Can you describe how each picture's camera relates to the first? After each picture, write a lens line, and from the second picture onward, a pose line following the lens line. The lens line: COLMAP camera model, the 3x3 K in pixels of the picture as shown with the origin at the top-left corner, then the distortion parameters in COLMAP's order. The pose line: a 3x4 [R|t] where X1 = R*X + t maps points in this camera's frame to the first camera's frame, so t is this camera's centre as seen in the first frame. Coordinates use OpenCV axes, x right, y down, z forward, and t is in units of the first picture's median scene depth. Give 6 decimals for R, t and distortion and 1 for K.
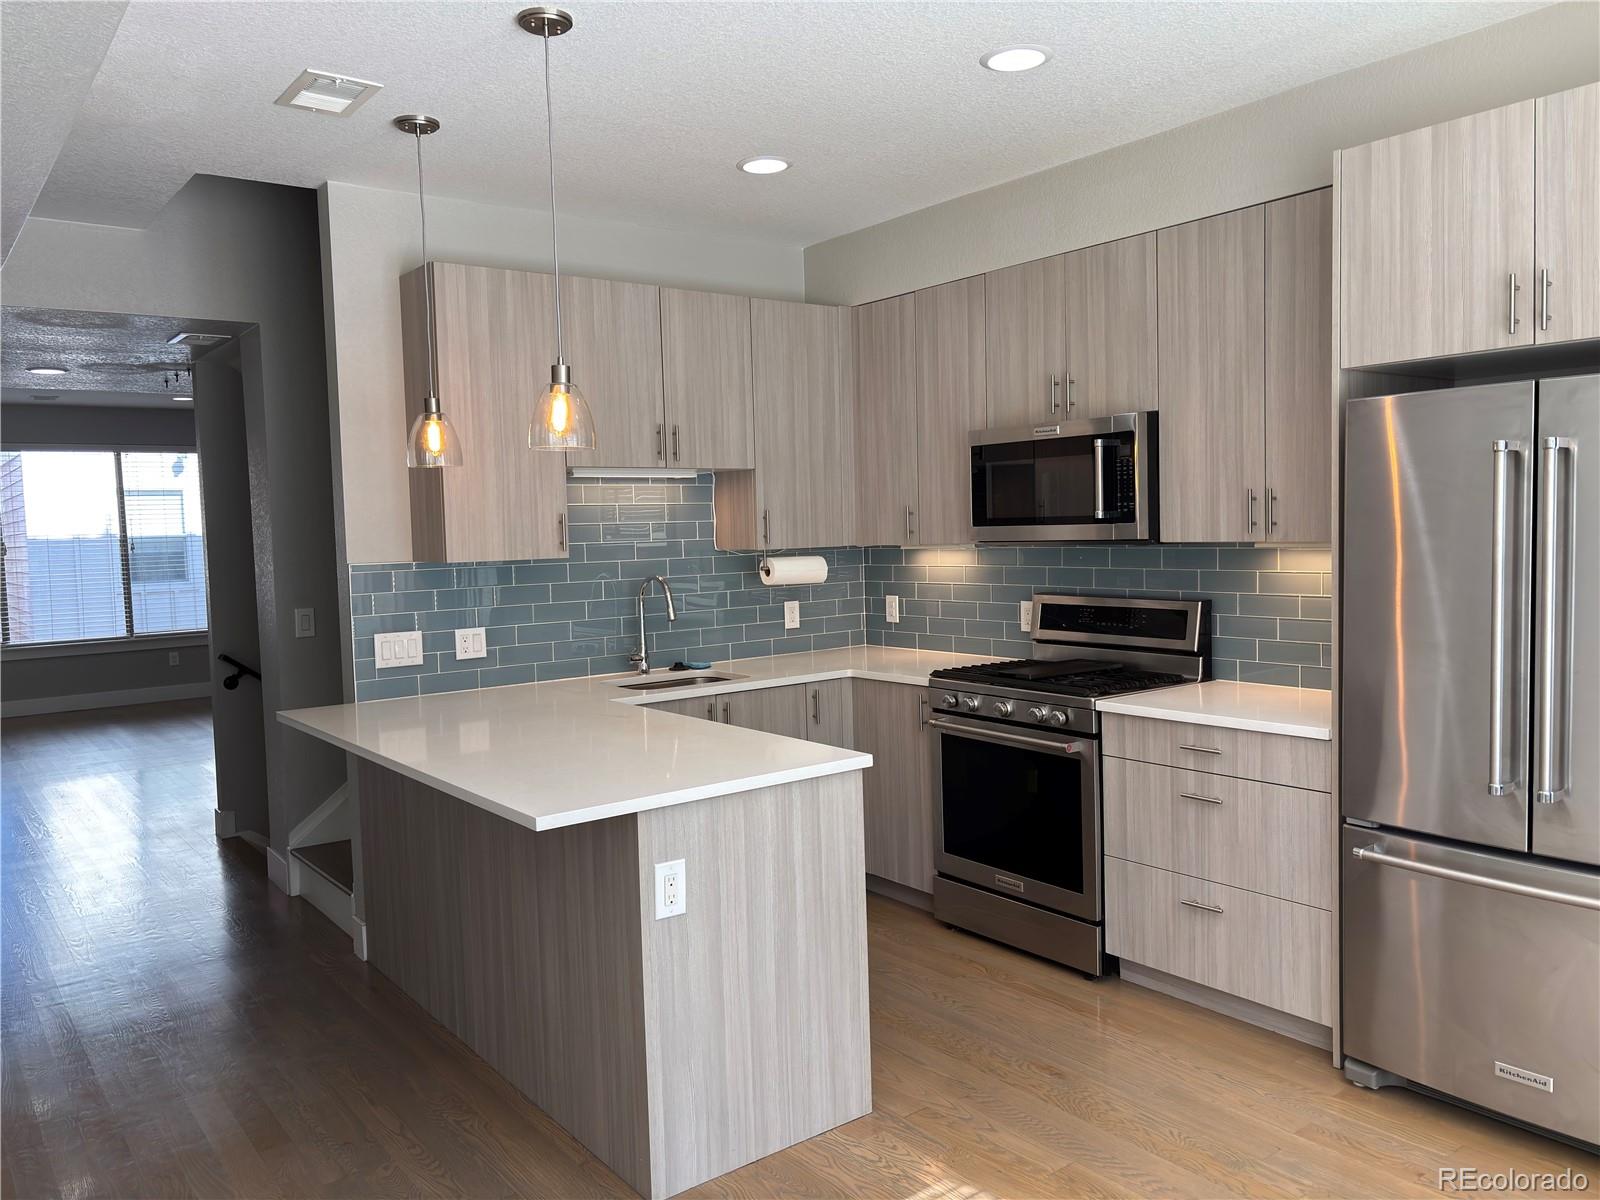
lens RADIAL K [[1202.9, 0, 784.3], [0, 1202.9, 591.2], [0, 0, 1]] dist [0.047513, -0.053489]
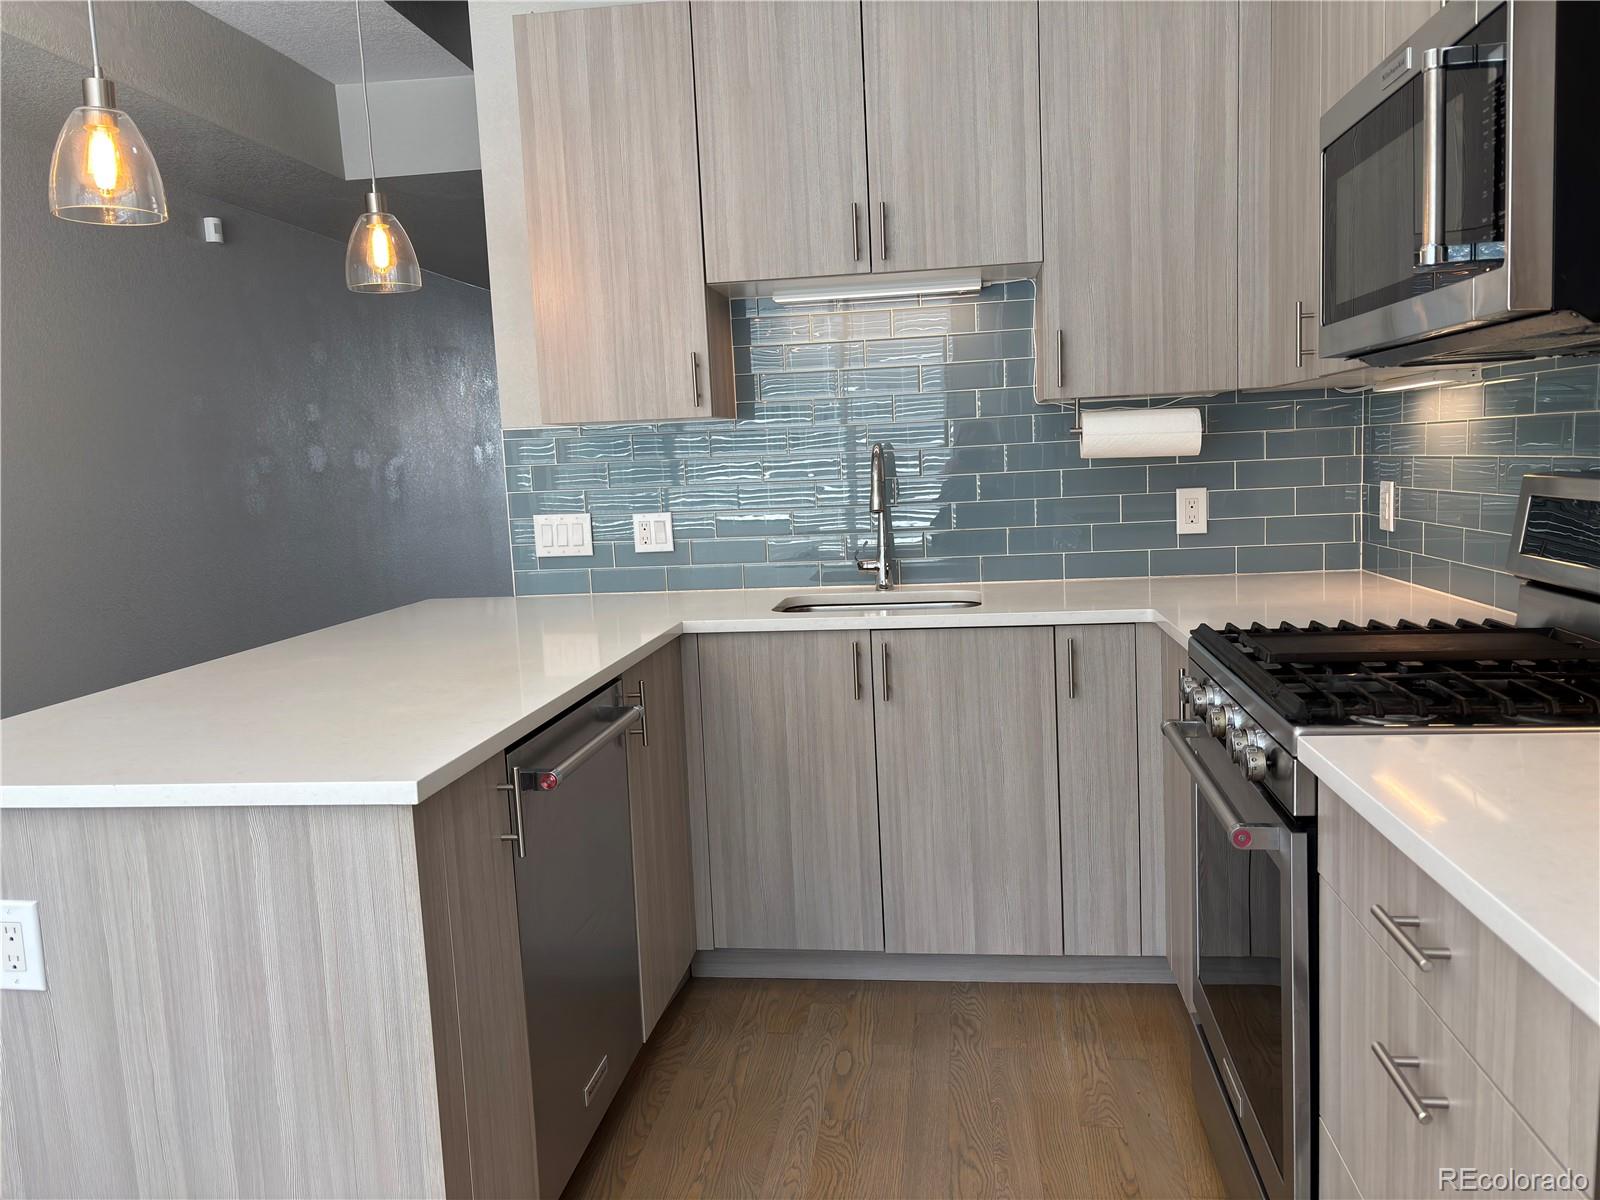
lens RADIAL K [[1202.9, 0, 804.6], [0, 1202.9, 599.9], [0, 0, 1]] dist [0.047513, -0.053489]
pose [[0.707490, 0.081217, -0.702041, 0.354229], [-0.014727, 0.994853, 0.100251, 0.007486], [0.706570, -0.060588, 0.705045, 0.522085]]
